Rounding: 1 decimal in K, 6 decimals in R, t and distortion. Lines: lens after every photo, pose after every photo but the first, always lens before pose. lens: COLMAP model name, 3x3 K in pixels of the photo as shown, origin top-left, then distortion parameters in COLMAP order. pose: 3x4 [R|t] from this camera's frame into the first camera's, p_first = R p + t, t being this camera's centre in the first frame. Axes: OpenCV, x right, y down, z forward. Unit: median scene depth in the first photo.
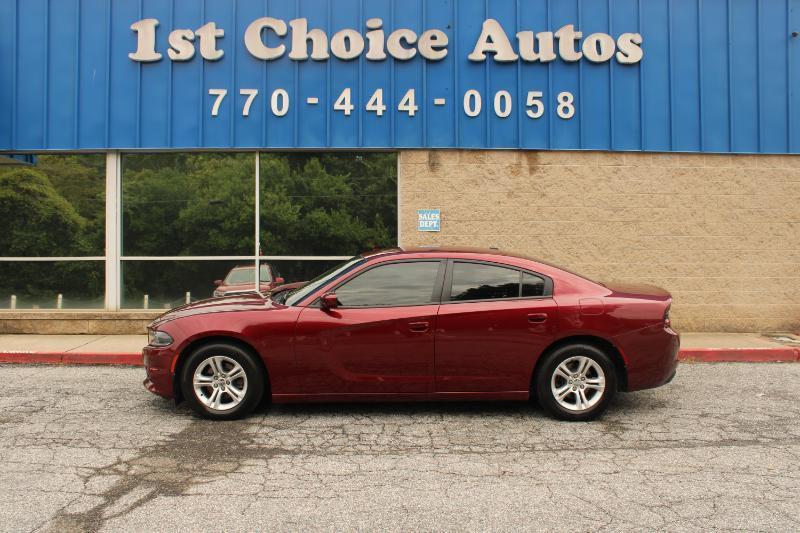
lens RADIAL K [[684.9, 0, 393.9], [0, 684.9, 268.9], [0, 0, 1]] dist [-0.157916, 0.147666]
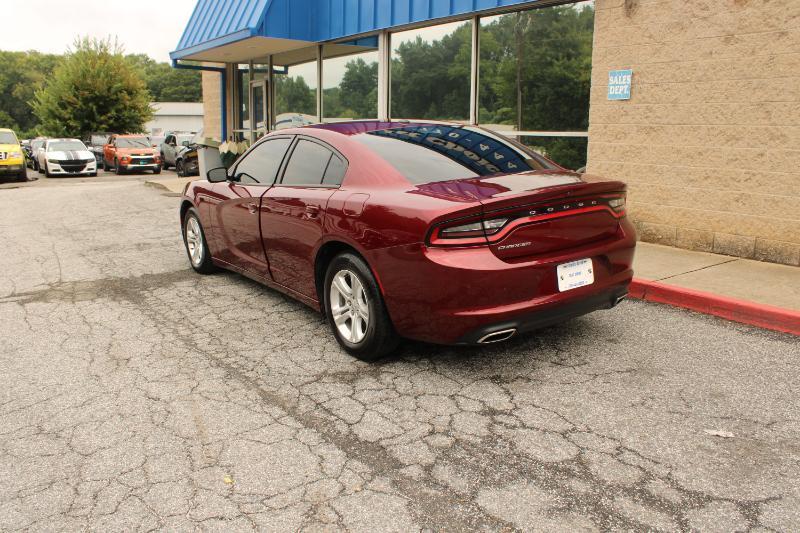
lens RADIAL K [[684.9, 0, 393.9], [0, 684.9, 268.9], [0, 0, 1]] dist [-0.157916, 0.147666]
pose [[0.563426, 0.169356, -0.808622, 0.547281], [-0.017815, 0.981027, 0.193051, -0.010555], [0.825974, -0.094364, 0.555754, 0.378881]]
